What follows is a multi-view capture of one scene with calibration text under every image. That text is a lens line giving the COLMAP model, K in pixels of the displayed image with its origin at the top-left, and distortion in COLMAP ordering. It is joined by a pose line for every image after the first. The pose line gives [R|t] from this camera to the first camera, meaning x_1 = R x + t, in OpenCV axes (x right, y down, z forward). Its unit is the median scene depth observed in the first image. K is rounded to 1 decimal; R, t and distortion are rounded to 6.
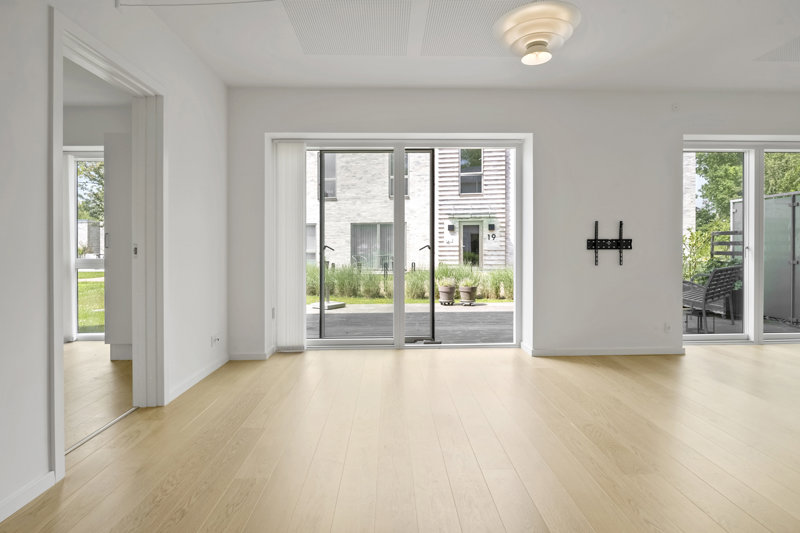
lens RADIAL K [[433.5, 0, 397.0], [0, 433.5, 248.9], [0, 0, 1]] dist [-0.002774, -0.000564]
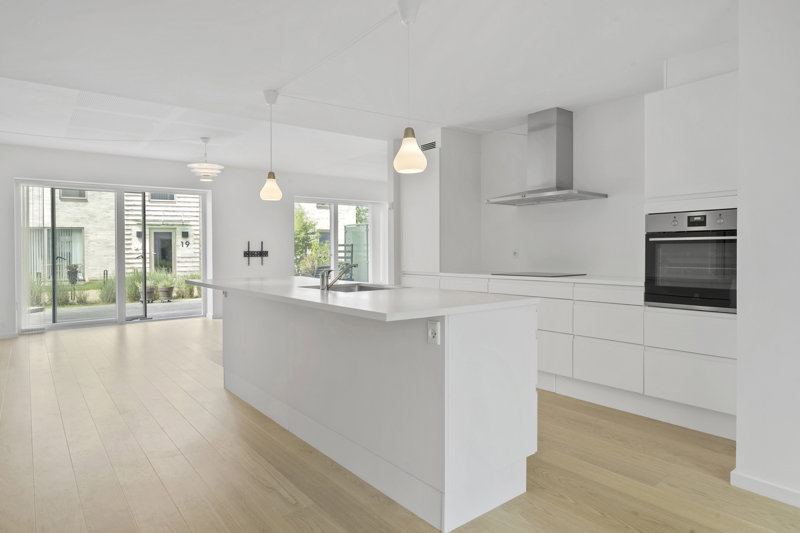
lens RADIAL K [[450.8, 0, 397.7], [0, 450.8, 254.3], [0, 0, 1]] dist [-0.002752, 0.000262]
pose [[0.792512, -0.009690, 0.609779, -0.060442], [0.010096, 0.999945, 0.002769, -0.002642], [-0.609772, 0.003961, 0.792567, -0.270548]]
